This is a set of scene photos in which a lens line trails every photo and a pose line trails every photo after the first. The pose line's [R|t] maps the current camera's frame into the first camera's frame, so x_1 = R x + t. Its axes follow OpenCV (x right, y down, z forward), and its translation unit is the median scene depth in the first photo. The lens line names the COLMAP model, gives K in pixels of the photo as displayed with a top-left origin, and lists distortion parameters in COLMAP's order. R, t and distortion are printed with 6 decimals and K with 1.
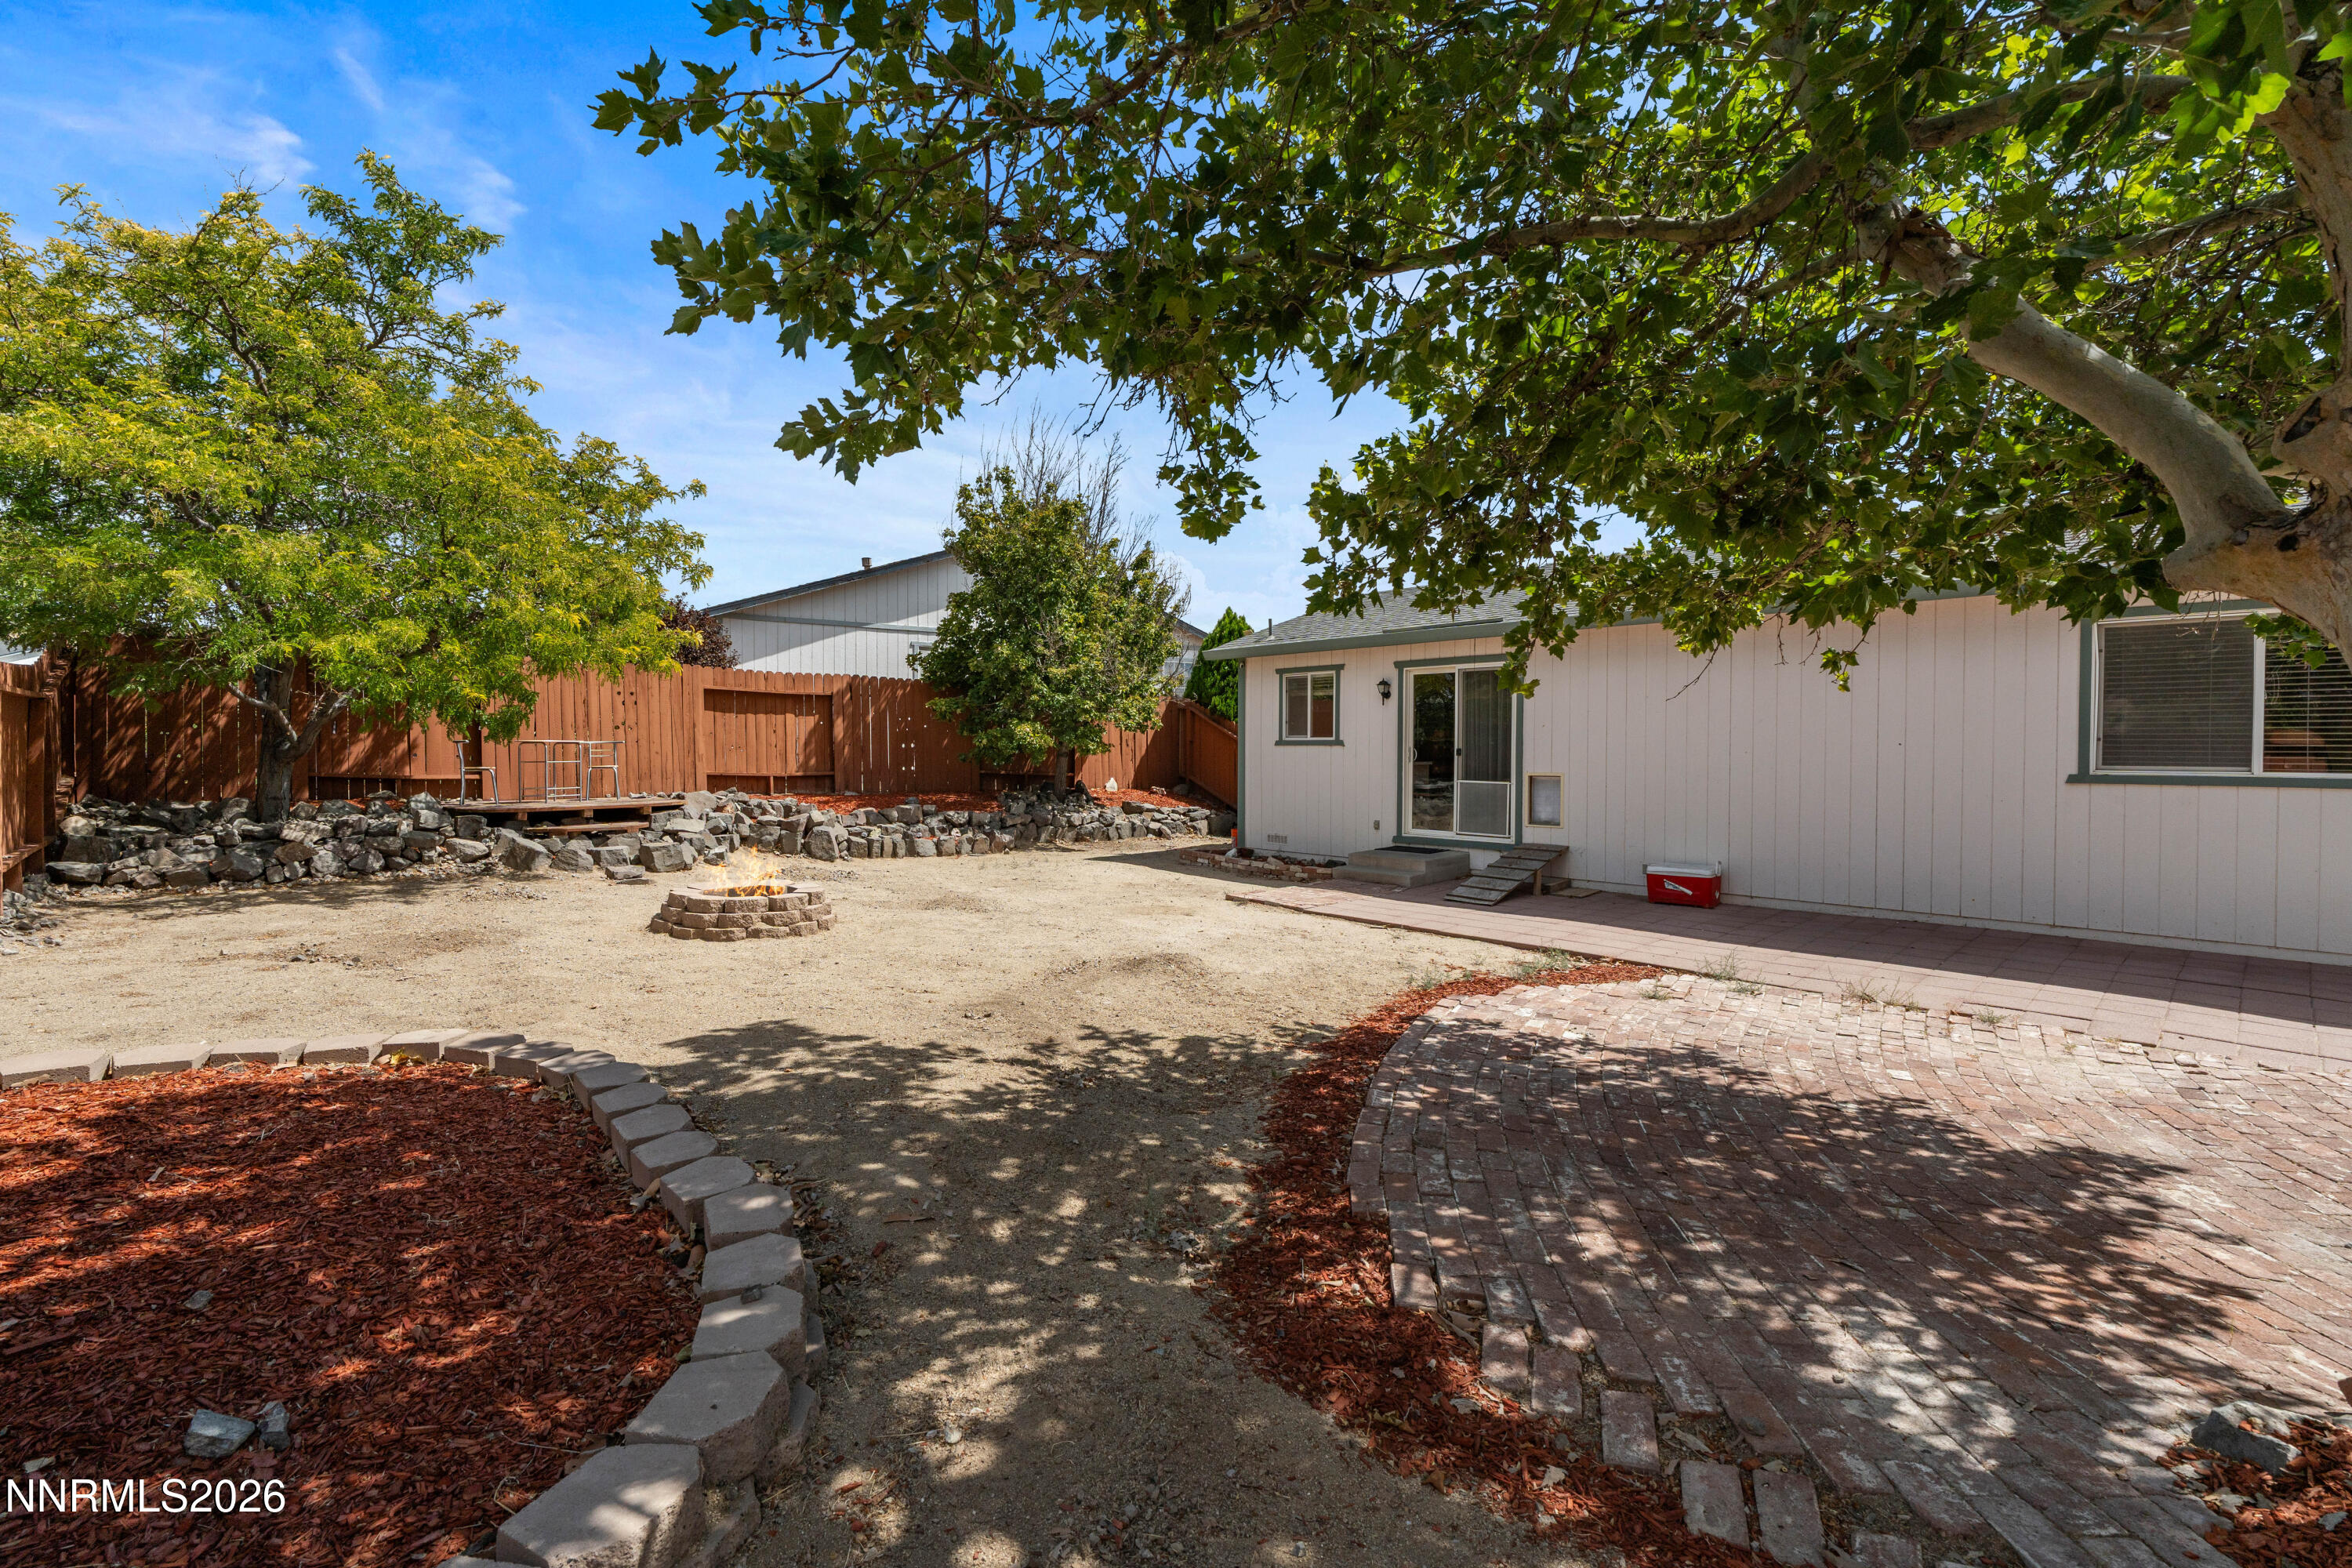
lens RADIAL K [[1067.7, 0, 1173.8], [0, 1067.7, 779.4], [0, 0, 1]] dist [-0.007317, 0.003674]
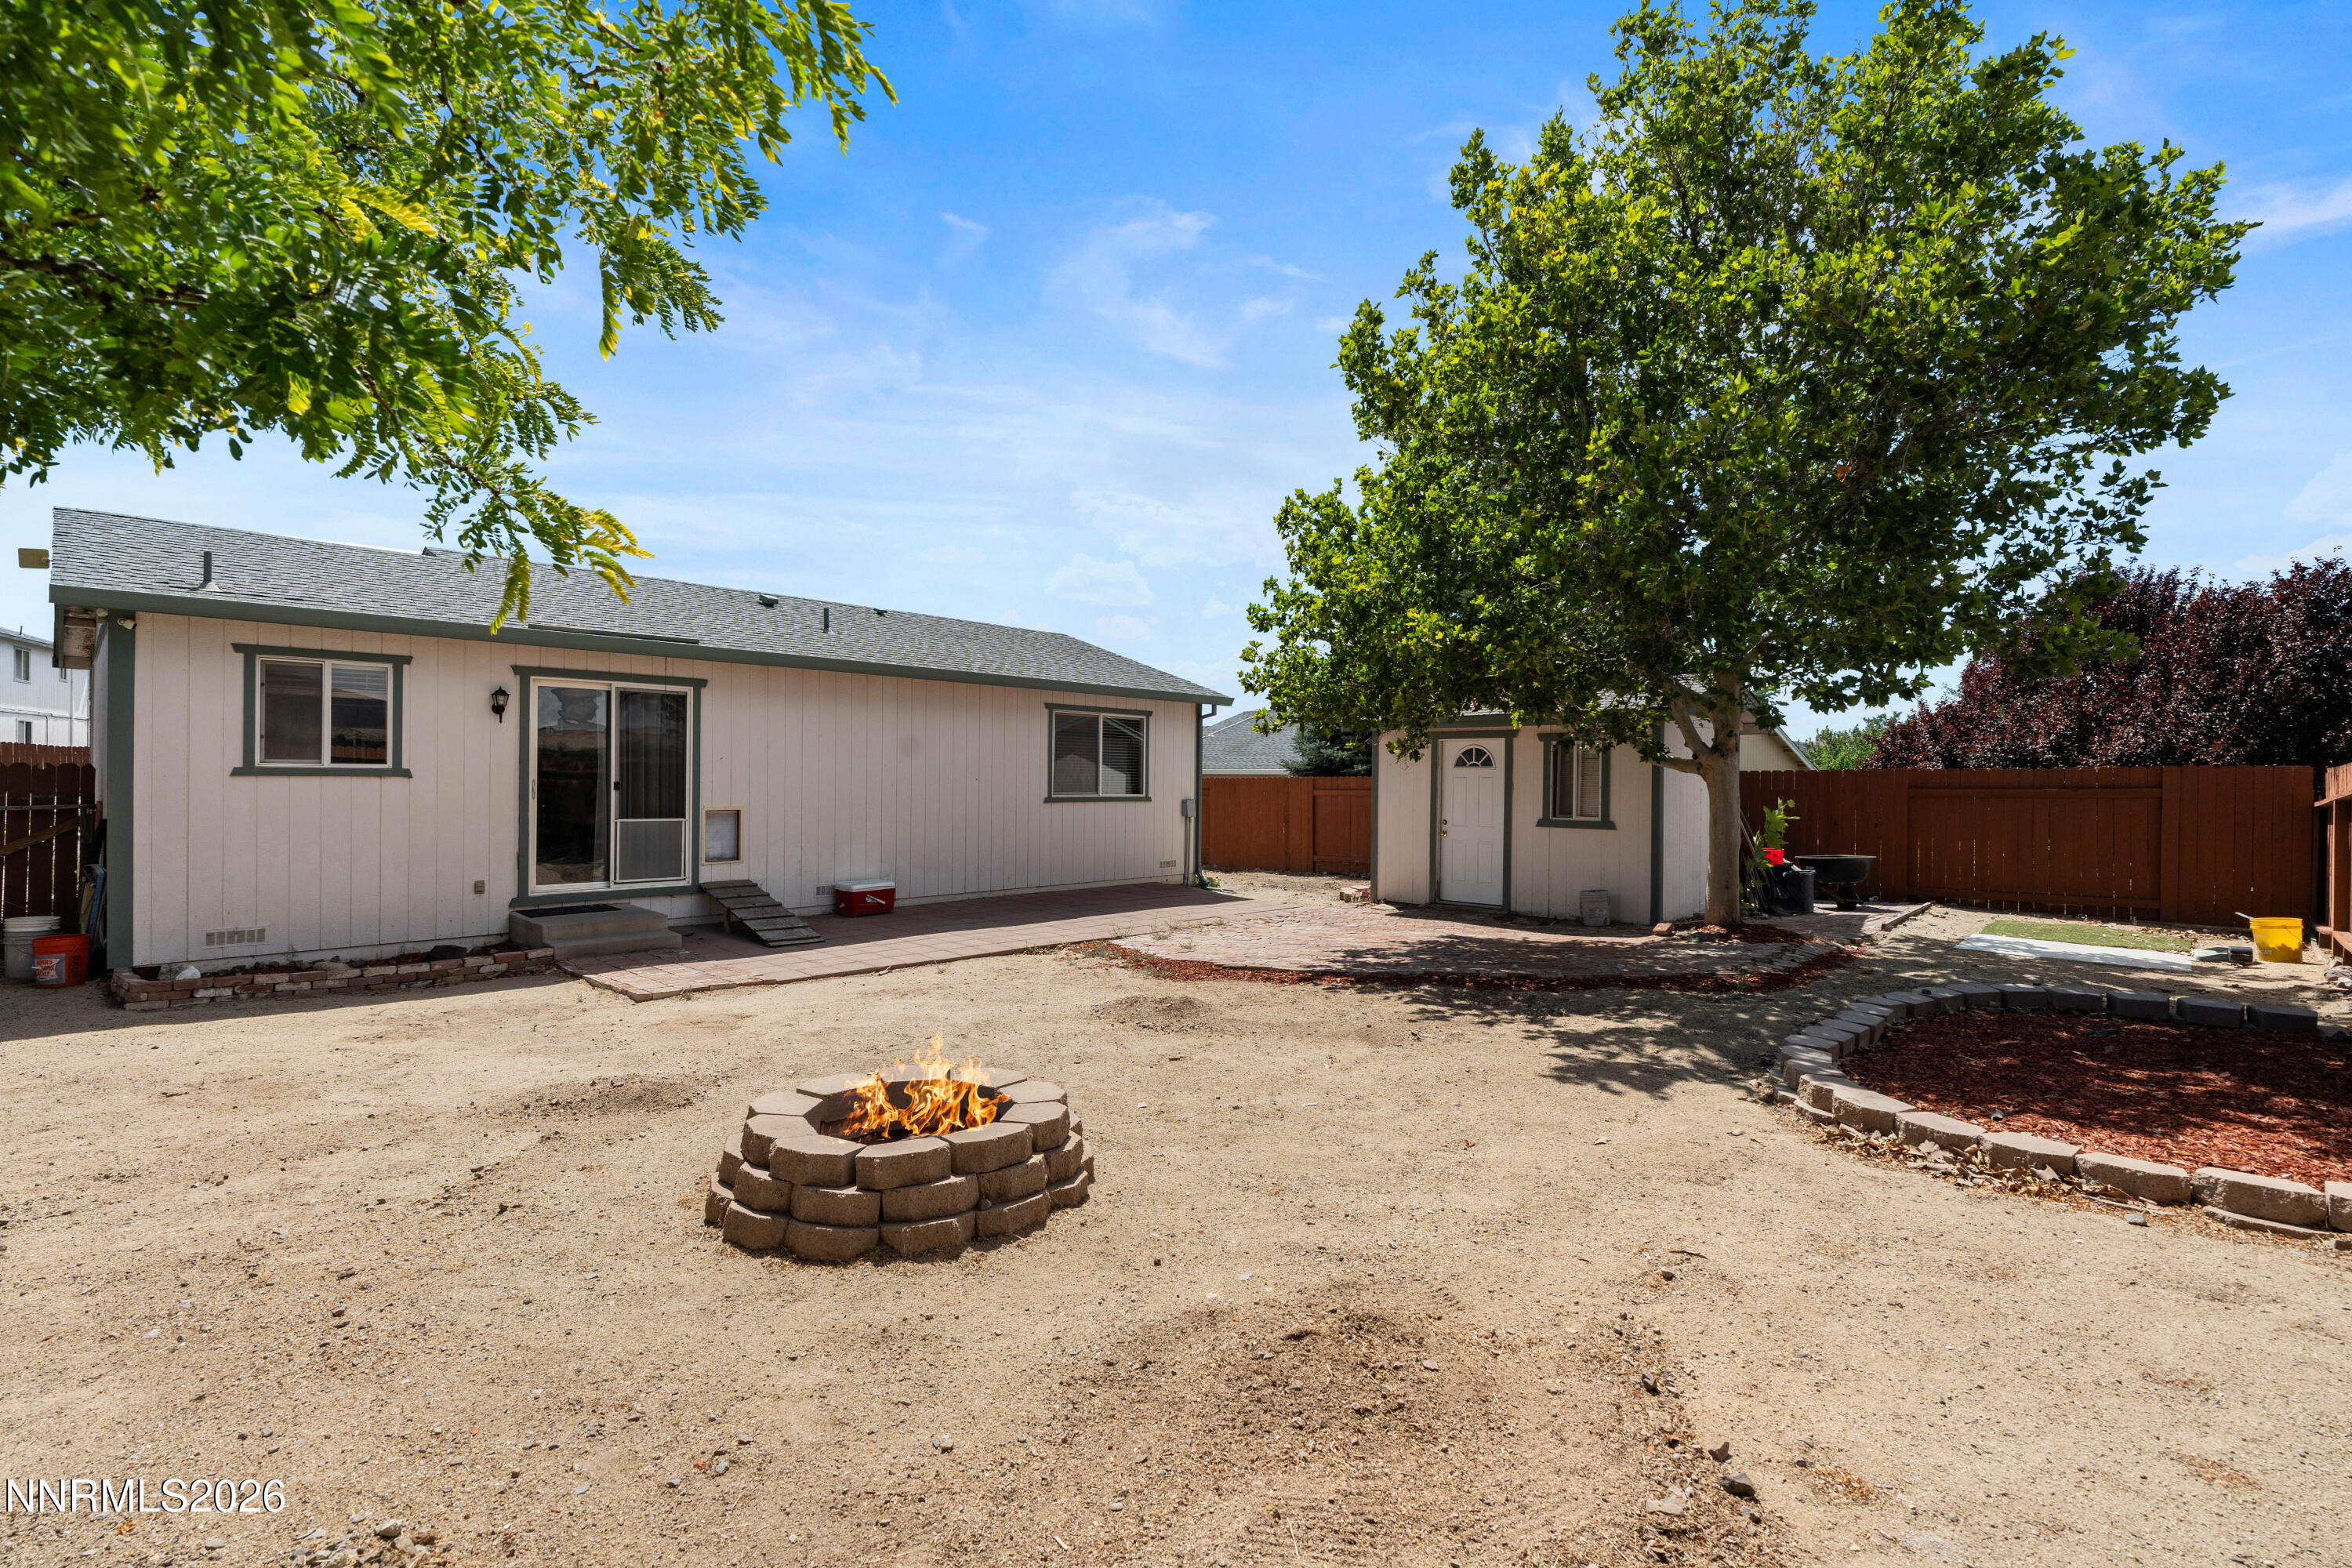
lens RADIAL K [[1067.7, 0, 1168.4], [0, 1067.7, 779.9], [0, 0, 1]] dist [-0.007317, 0.003674]
pose [[-0.046239, -0.022431, 0.998679, -0.560766], [0.002358, 0.999743, 0.022564, -0.045872], [-0.998928, 0.003398, -0.046174, 0.576258]]
